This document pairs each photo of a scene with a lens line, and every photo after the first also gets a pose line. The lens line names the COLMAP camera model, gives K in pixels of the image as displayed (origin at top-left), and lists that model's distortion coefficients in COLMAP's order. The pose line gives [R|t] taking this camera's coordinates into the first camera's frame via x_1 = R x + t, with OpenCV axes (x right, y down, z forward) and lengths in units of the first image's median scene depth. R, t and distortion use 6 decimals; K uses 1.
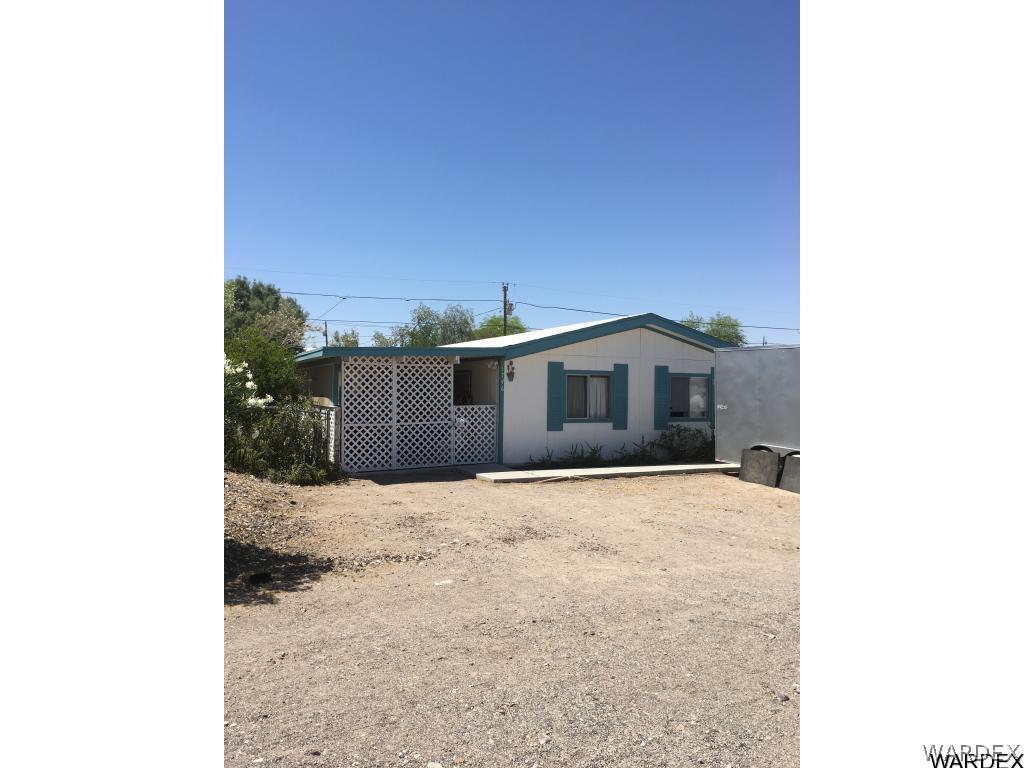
lens RADIAL K [[643.9, 0, 512.0], [0, 643.9, 384.0], [0, 0, 1]] dist [0.028946, -0.000085]
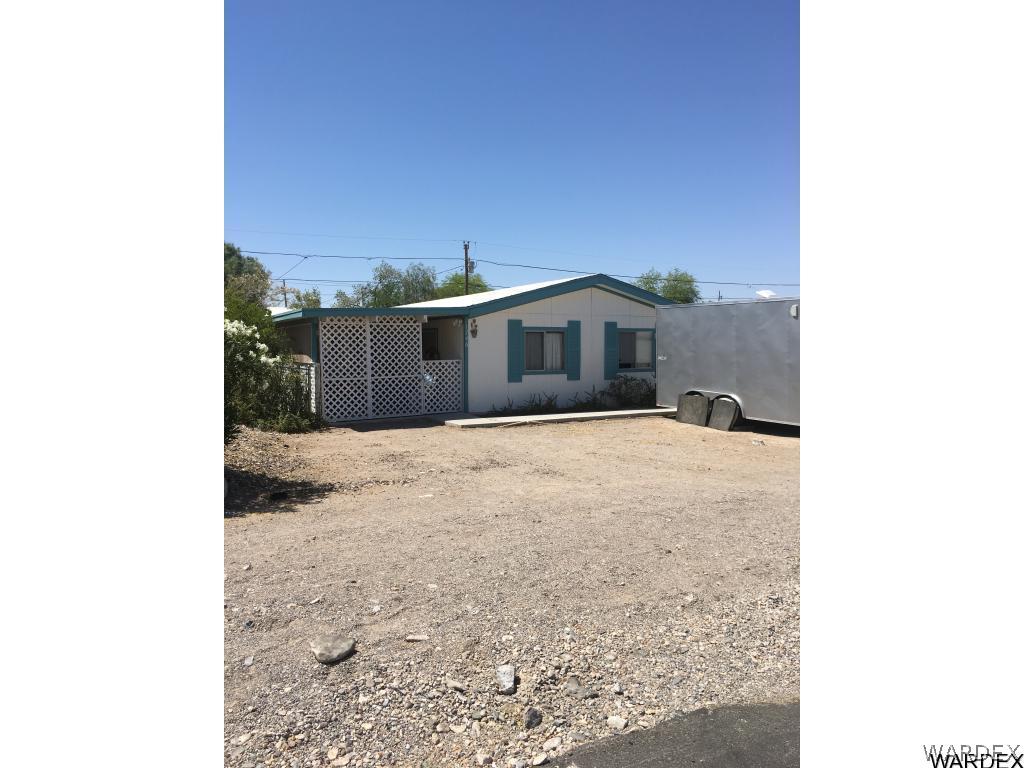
lens RADIAL K [[643.9, 0, 512.0], [0, 643.9, 384.0], [0, 0, 1]] dist [0.028946, -0.000085]
pose [[0.998219, -0.017262, 0.057099, -0.001946], [0.013416, 0.997658, 0.067076, 0.001658], [-0.058123, -0.066191, 0.996113, -0.111850]]
